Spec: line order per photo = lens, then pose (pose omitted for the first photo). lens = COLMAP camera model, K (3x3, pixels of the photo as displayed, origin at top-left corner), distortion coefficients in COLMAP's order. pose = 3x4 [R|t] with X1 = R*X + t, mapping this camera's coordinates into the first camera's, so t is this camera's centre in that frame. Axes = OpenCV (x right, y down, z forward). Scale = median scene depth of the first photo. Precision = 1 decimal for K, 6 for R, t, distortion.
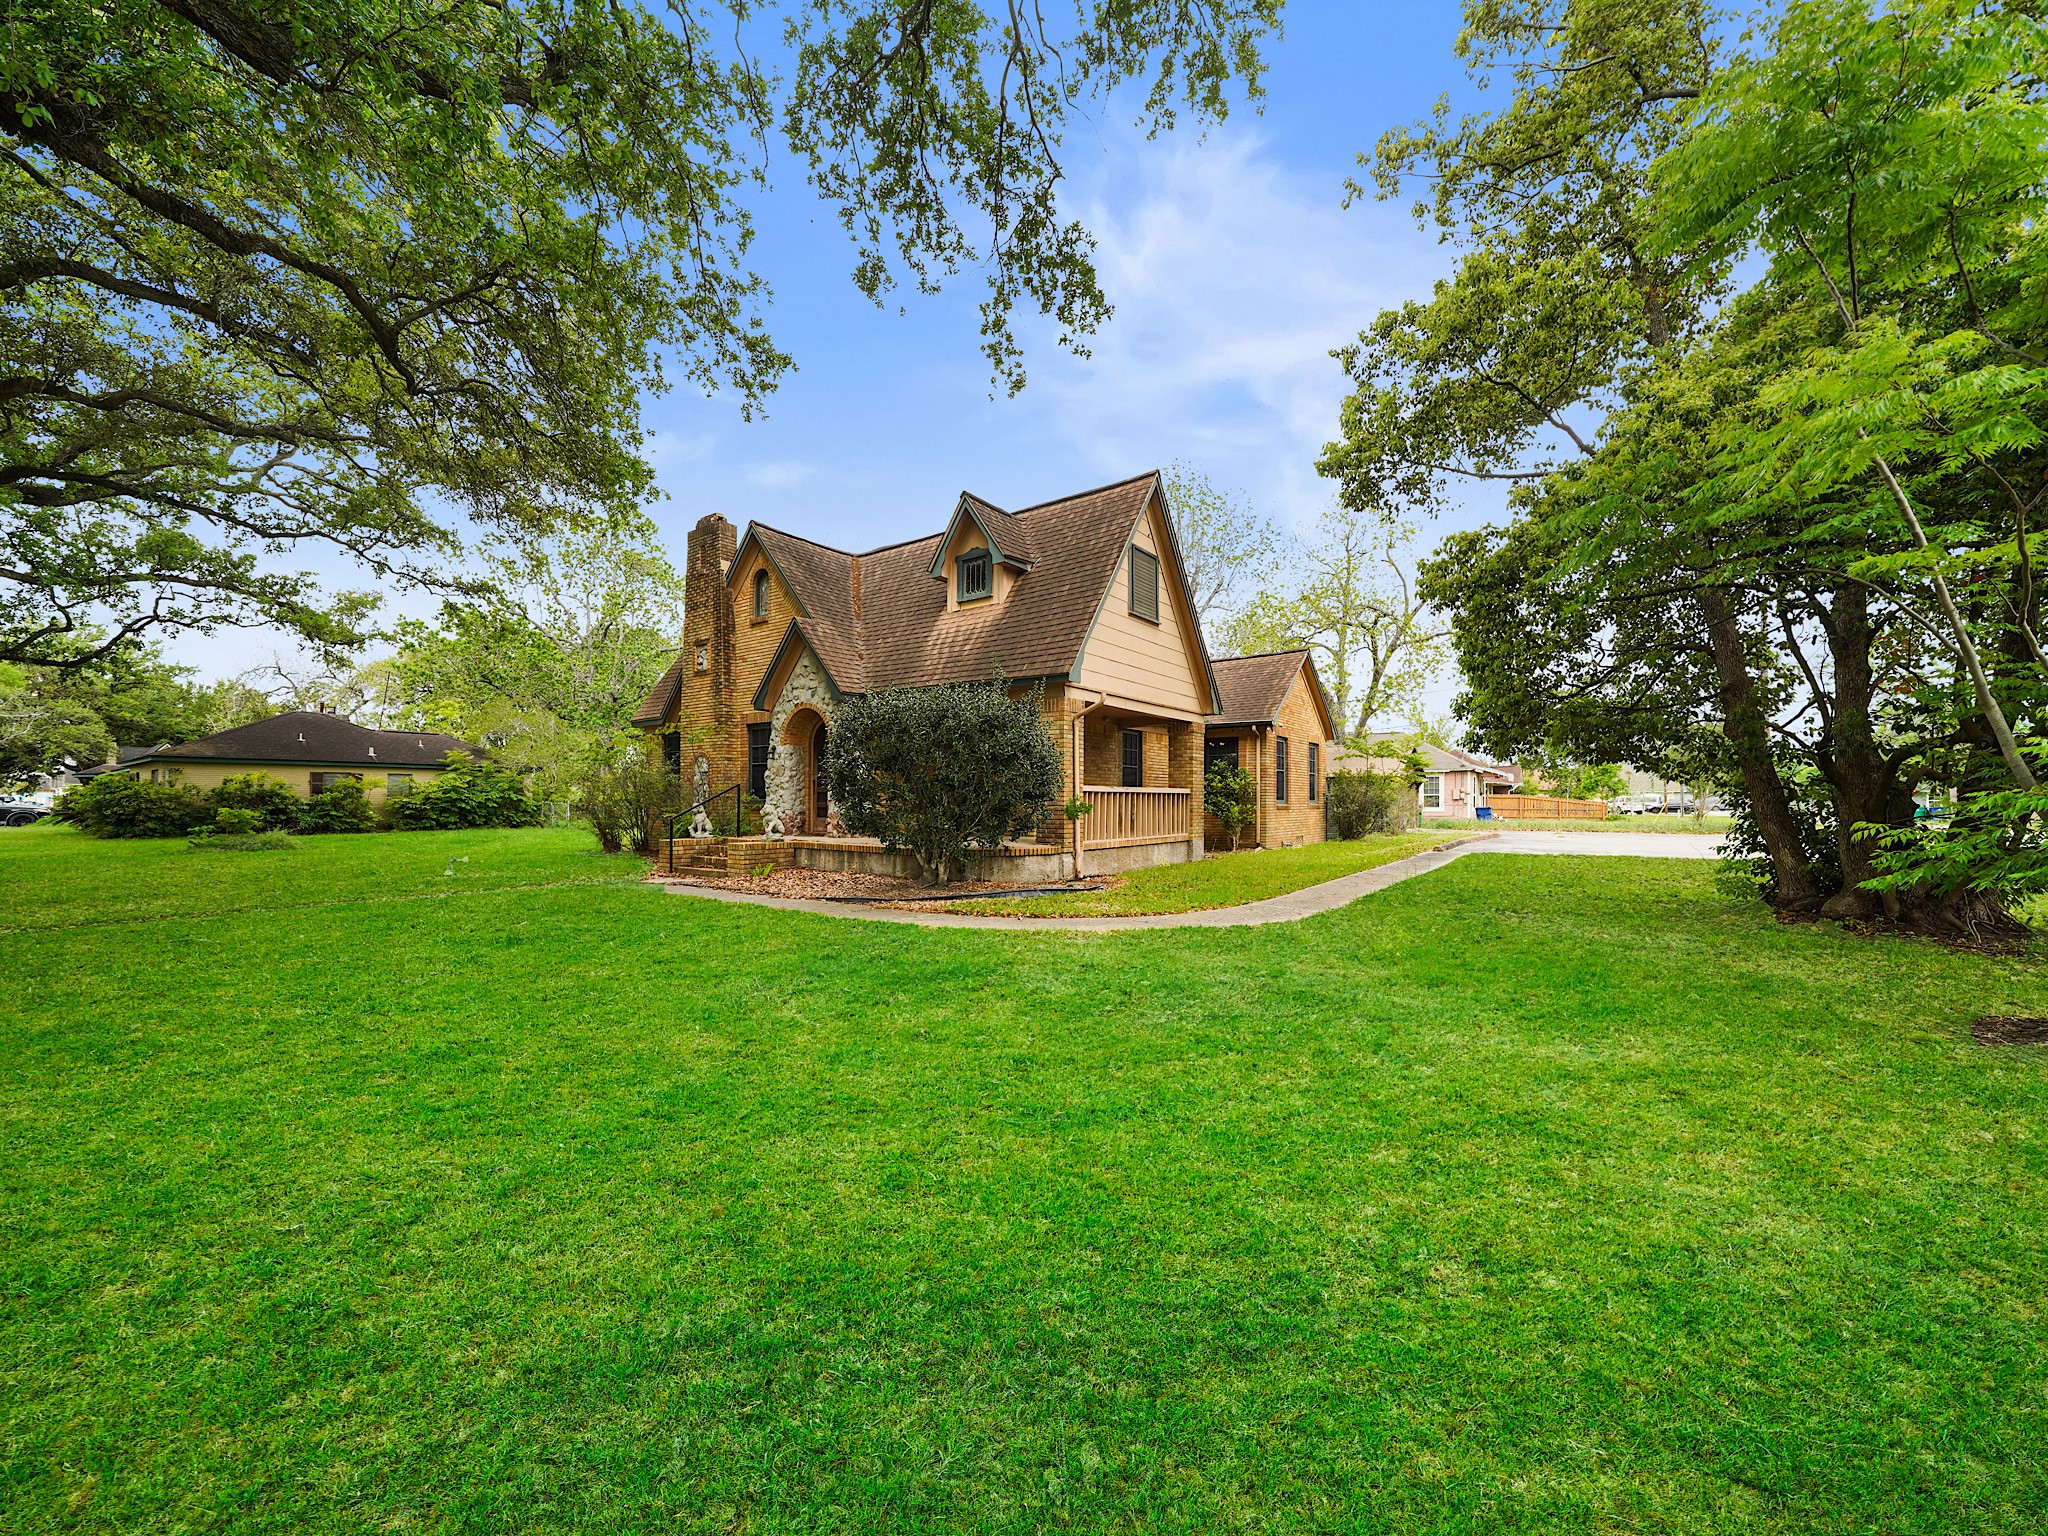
lens RADIAL K [[795.4, 0, 1009.8], [0, 795.4, 781.5], [0, 0, 1]] dist [-0.008252, -0.000093]
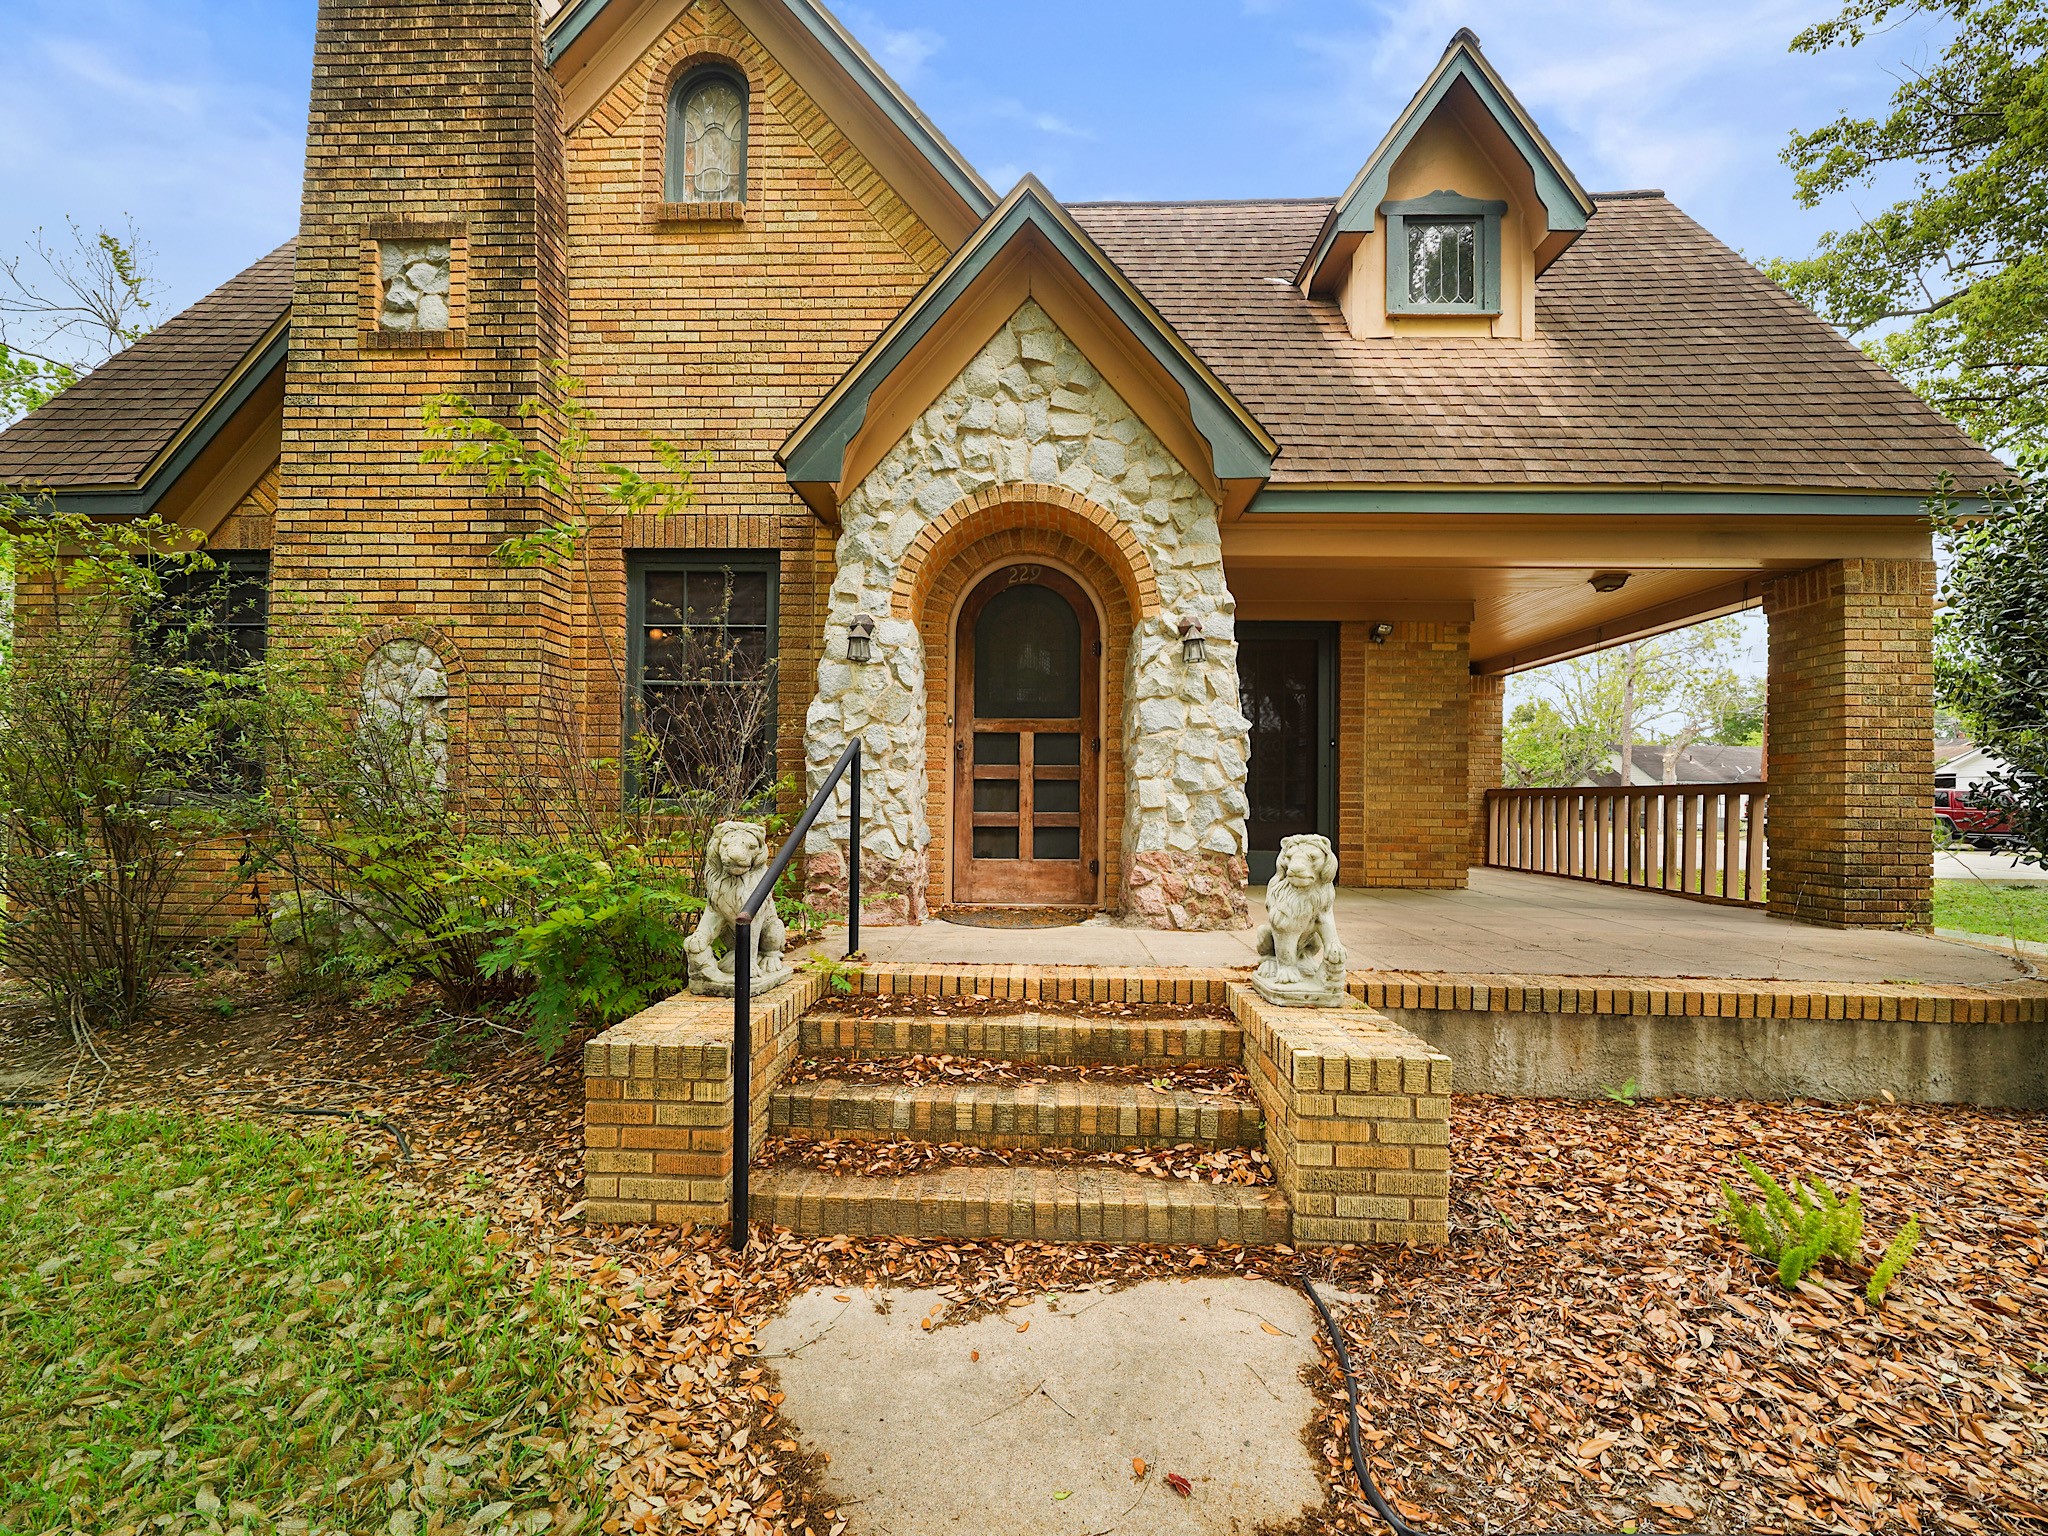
lens RADIAL K [[795.4, 0, 1023.1], [0, 795.4, 783.3], [0, 0, 1]] dist [-0.008252, -0.000093]
pose [[0.815623, 0.018851, 0.578276, -0.368133], [-0.024818, 0.999689, 0.002415, 0.012086], [-0.578051, -0.016321, 0.815838, 0.645008]]
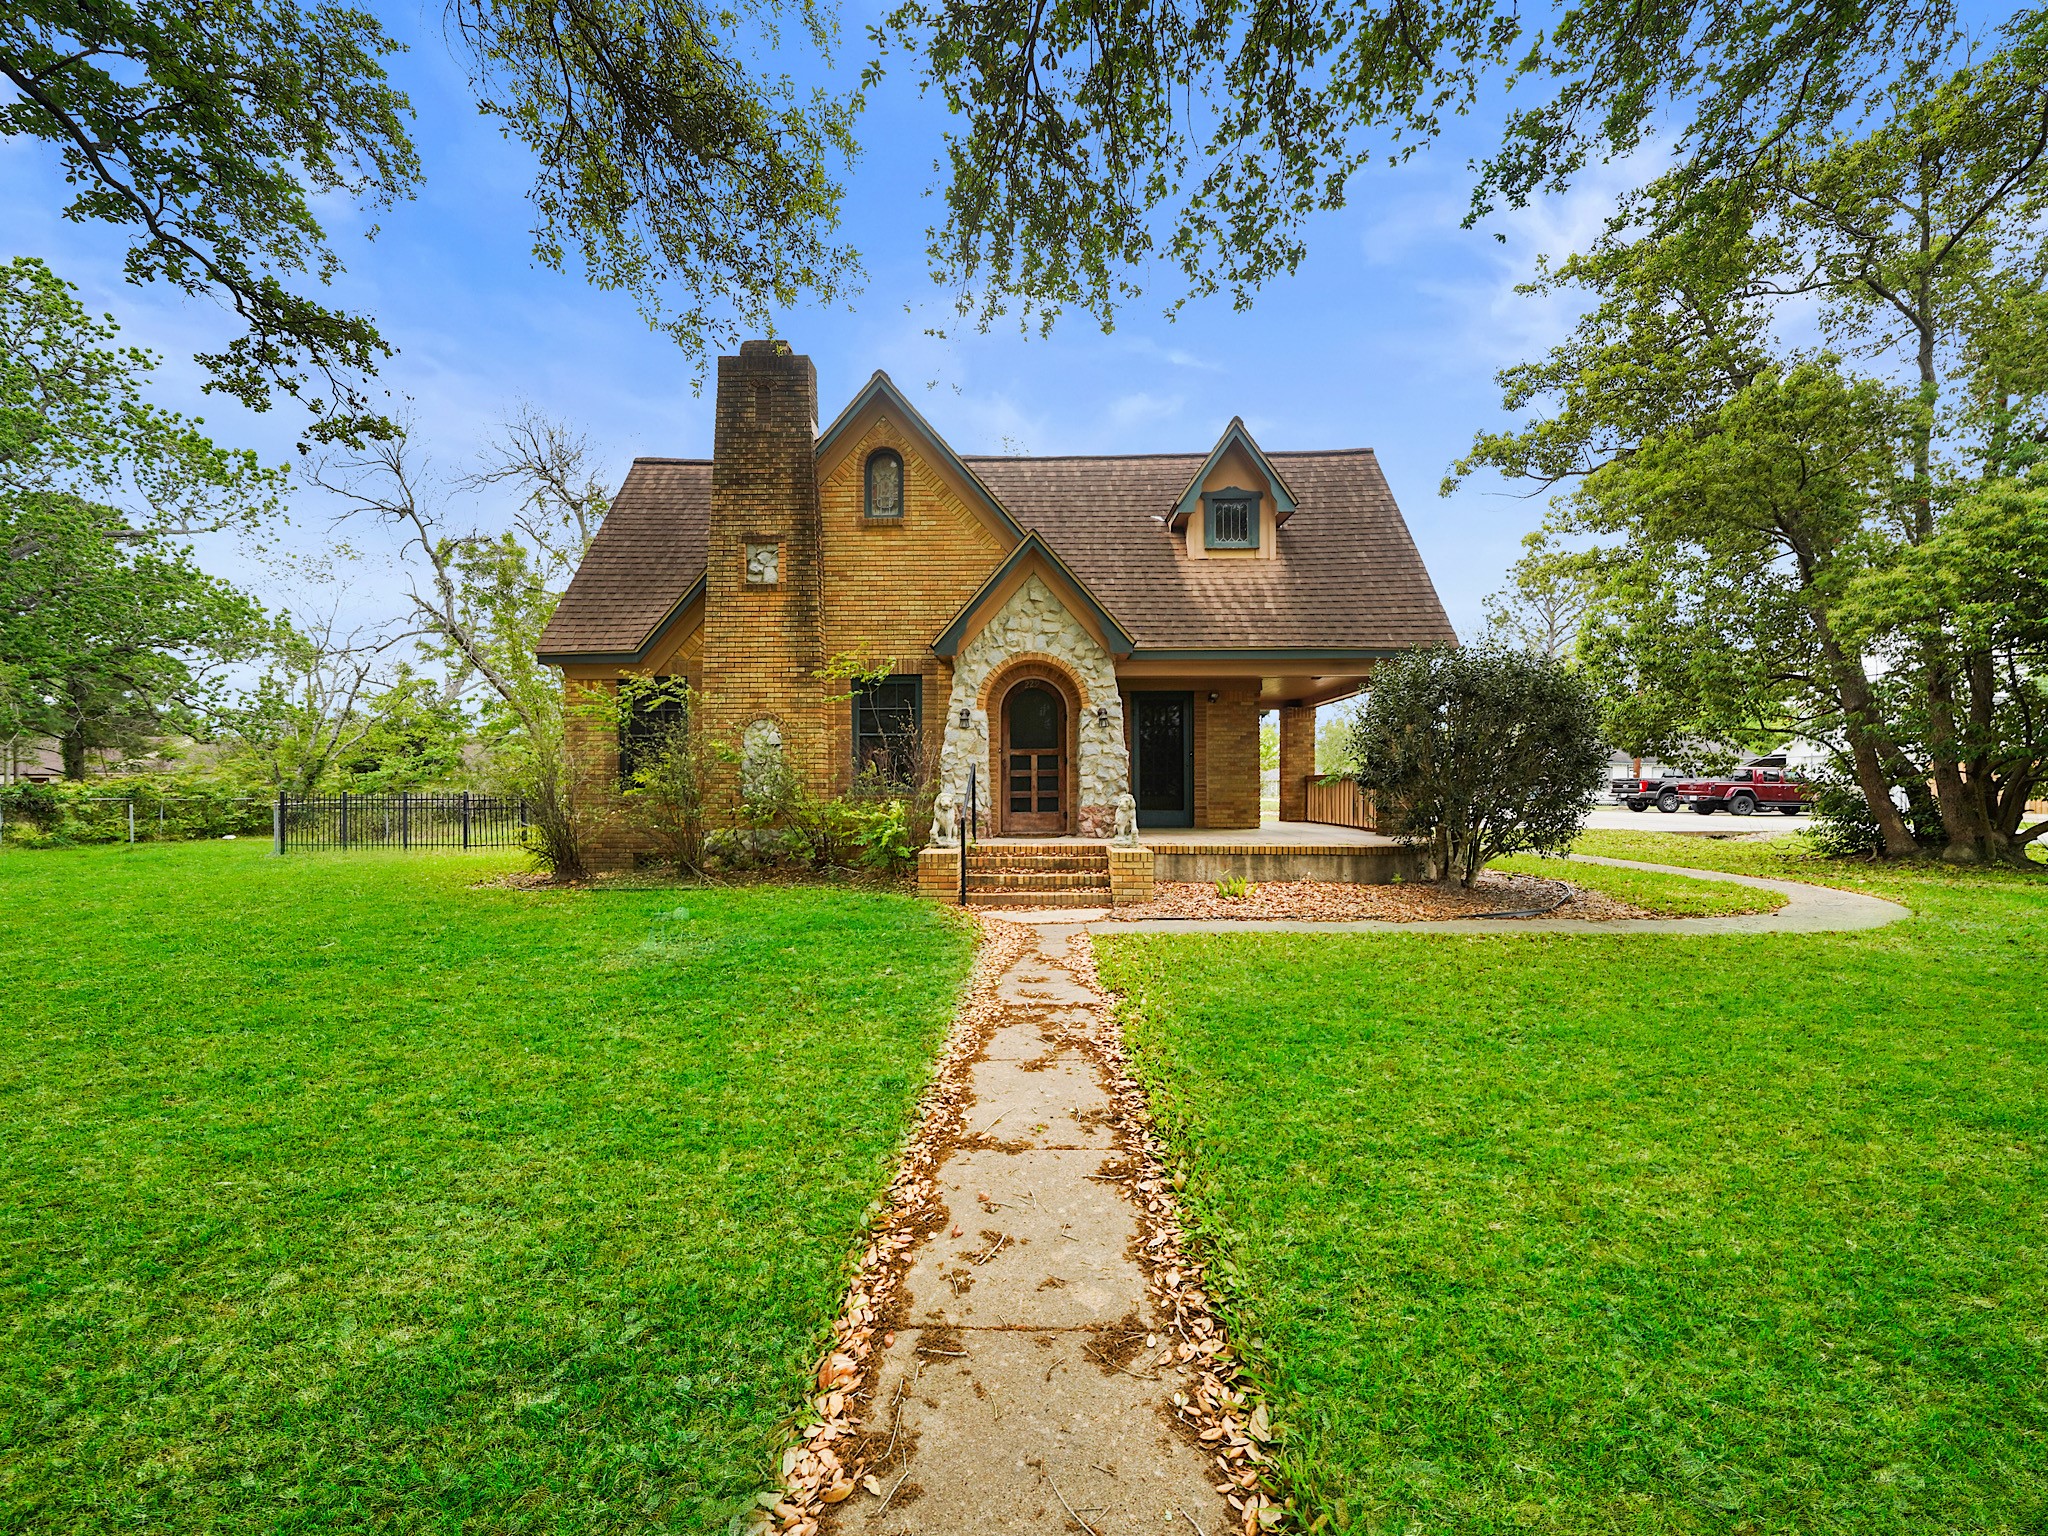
lens RADIAL K [[795.4, 0, 1016.0], [0, 795.4, 777.9], [0, 0, 1]] dist [-0.008252, -0.000093]
pose [[0.814013, 0.005351, 0.580823, -0.585821], [-0.011070, 0.999919, 0.006302, 0.008586], [-0.580742, -0.011560, 0.814006, 0.364495]]
